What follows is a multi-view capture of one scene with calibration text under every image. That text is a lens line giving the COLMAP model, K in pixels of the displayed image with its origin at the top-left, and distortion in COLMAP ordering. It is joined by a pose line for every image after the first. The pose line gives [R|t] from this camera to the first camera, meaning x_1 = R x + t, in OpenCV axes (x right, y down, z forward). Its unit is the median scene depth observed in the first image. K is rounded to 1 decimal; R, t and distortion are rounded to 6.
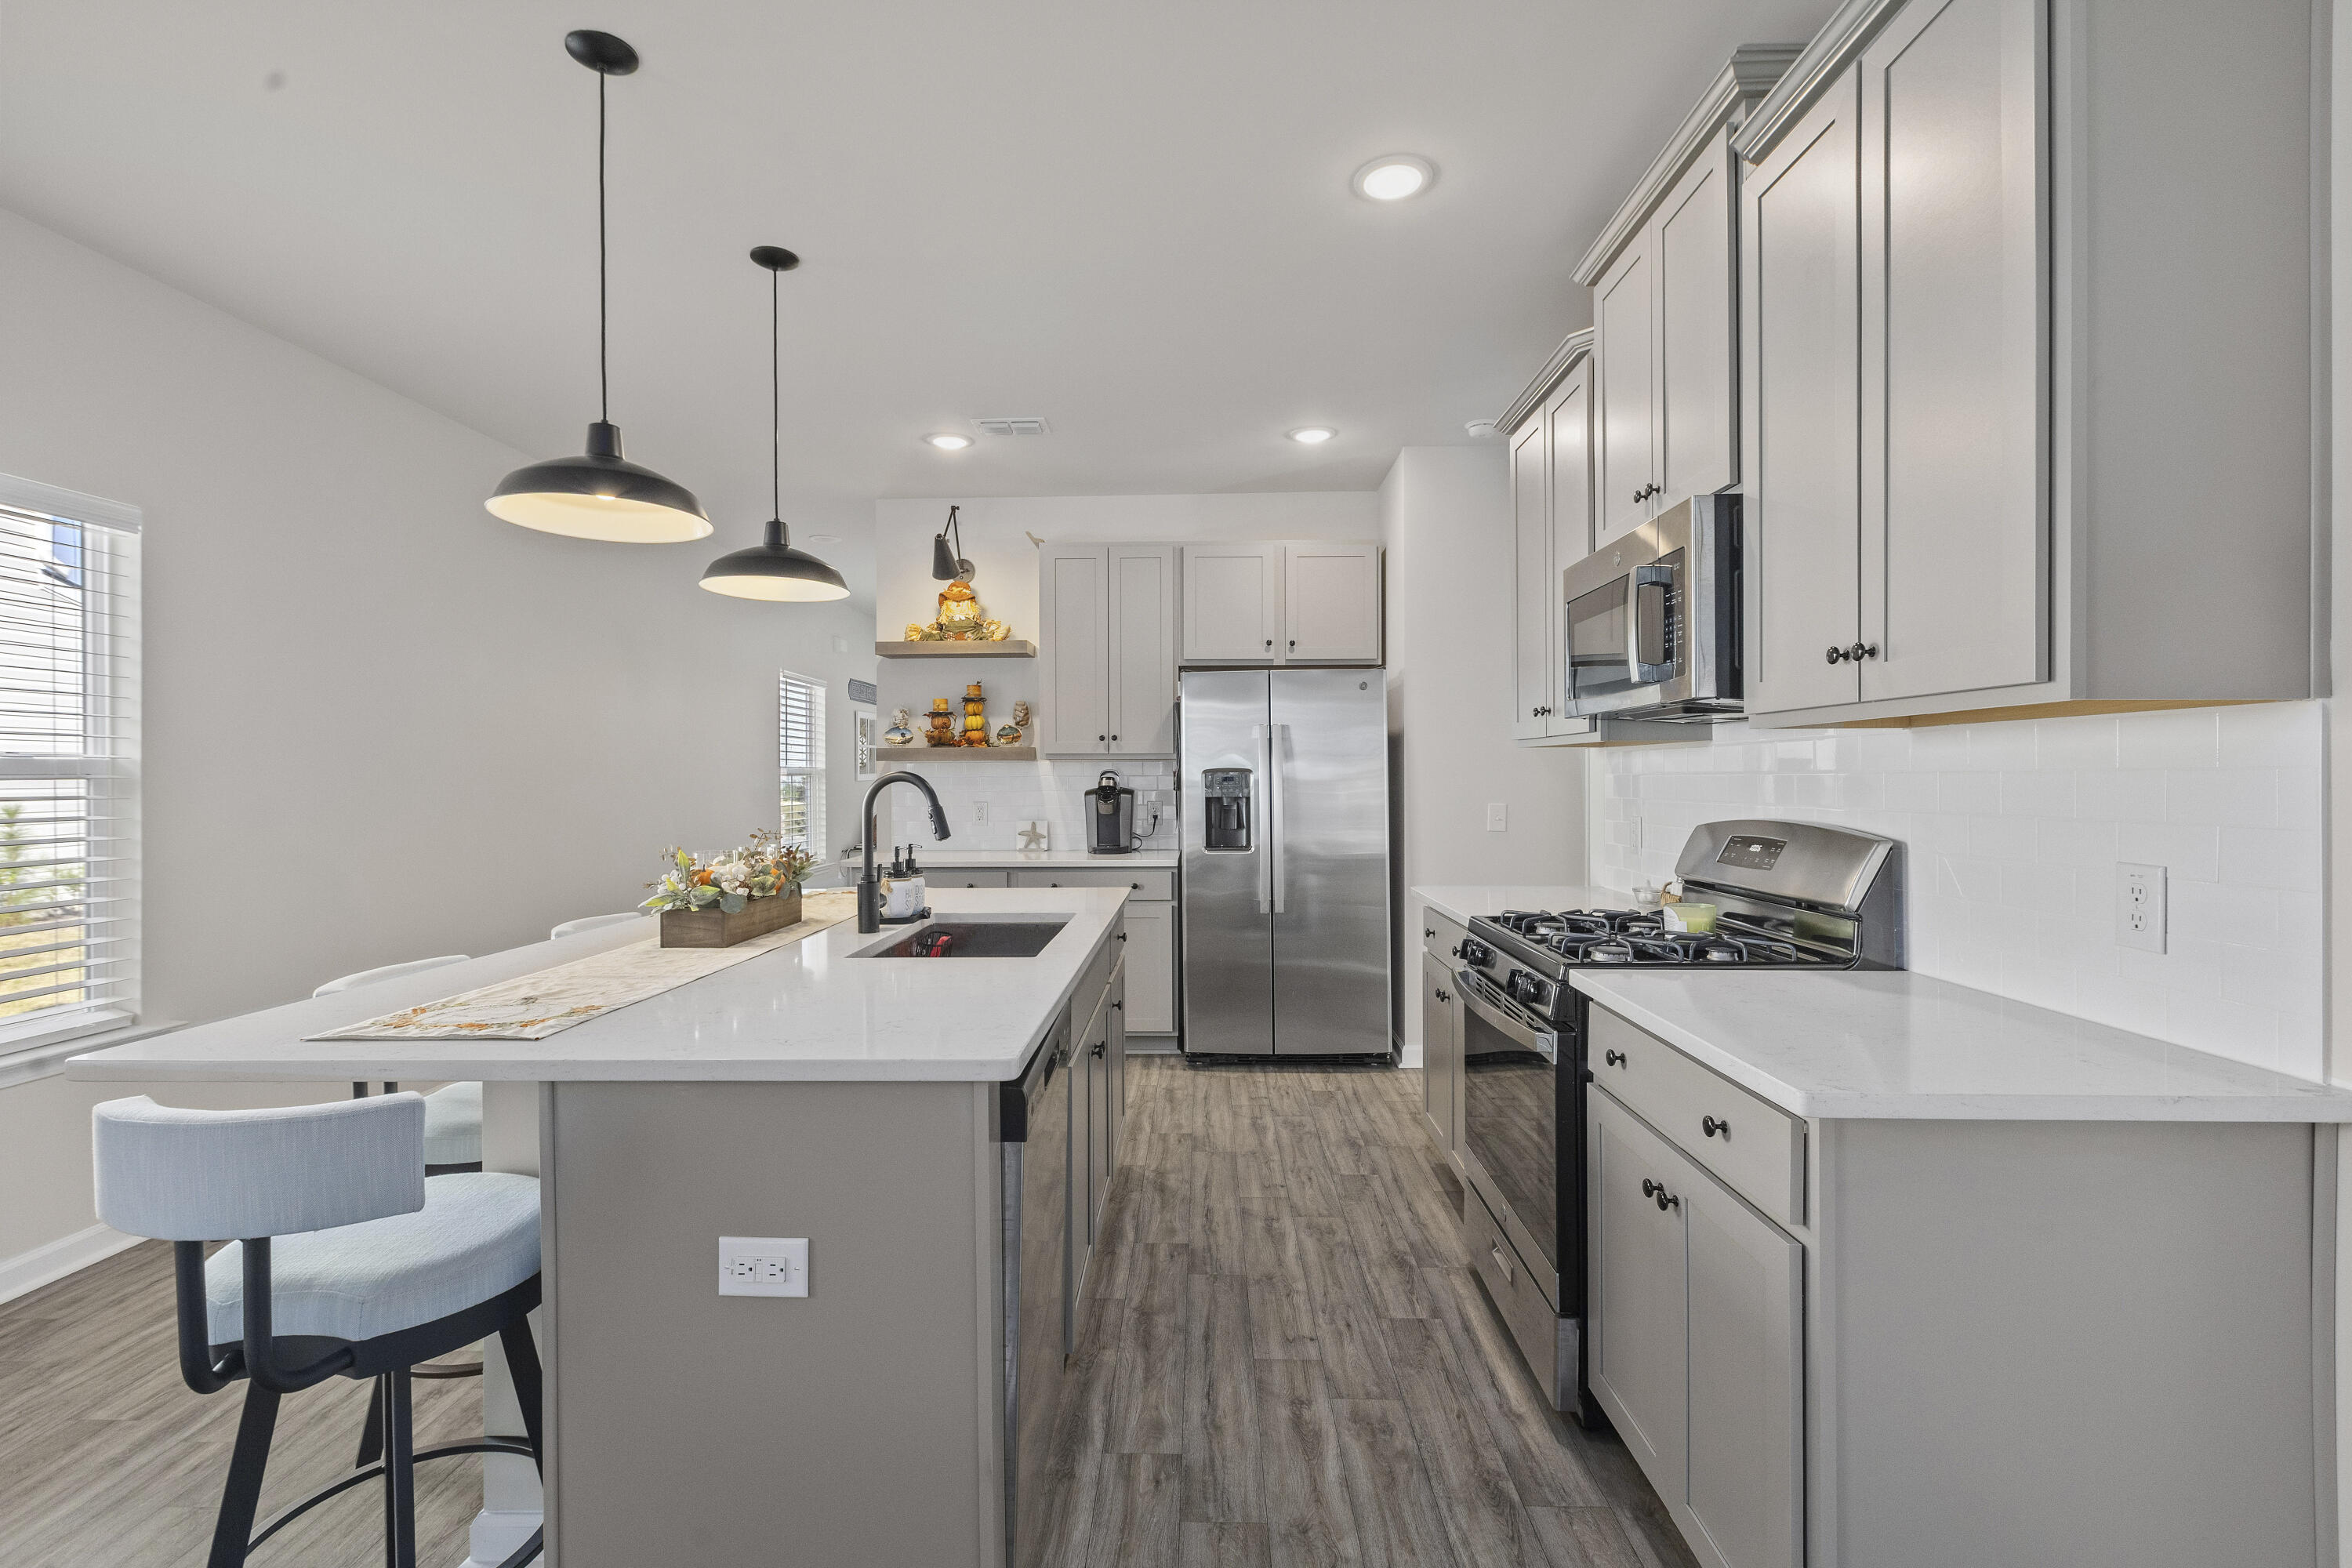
lens RADIAL K [[1064.8, 0, 1172.3], [0, 1064.8, 762.9], [0, 0, 1]] dist [-0.000177, -0.000402]
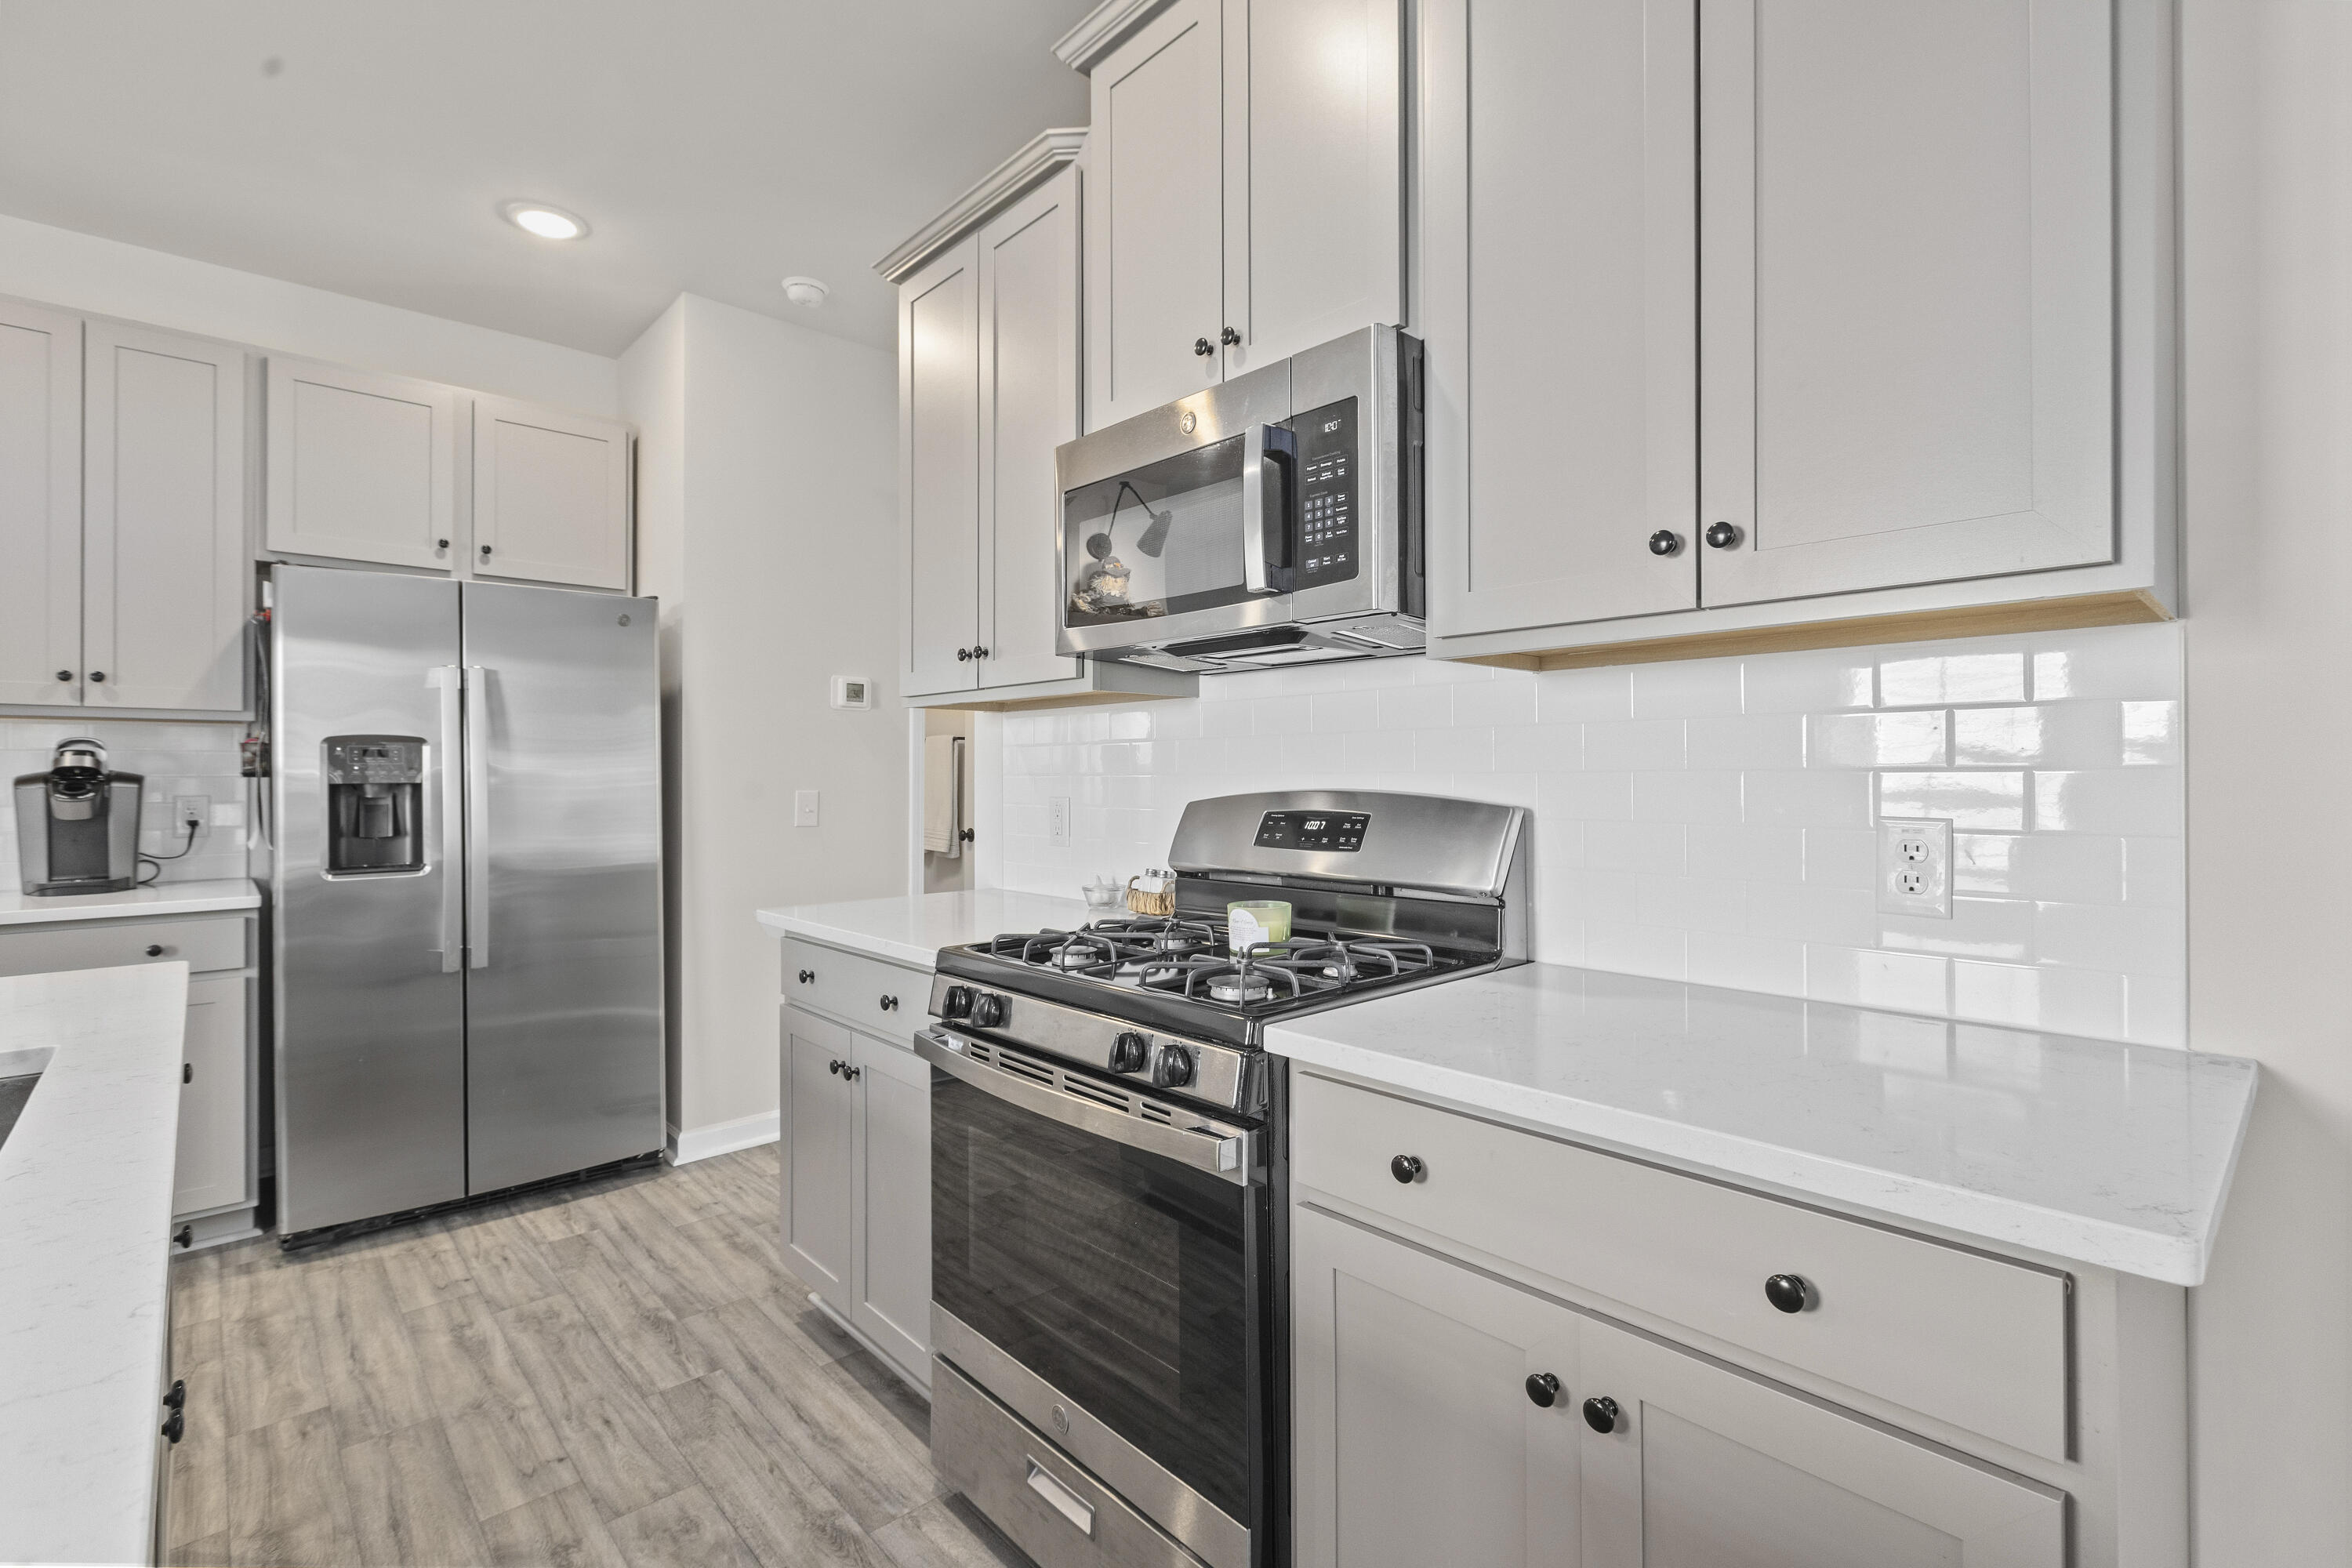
lens RADIAL K [[1064.8, 0, 1172.3], [0, 1064.8, 762.9], [0, 0, 1]] dist [-0.000177, -0.000402]
pose [[0.718087, 0.007421, 0.695914, -0.045185], [-0.007361, 0.999968, -0.003068, 0.020305], [-0.695915, -0.002919, 0.718119, 0.280052]]
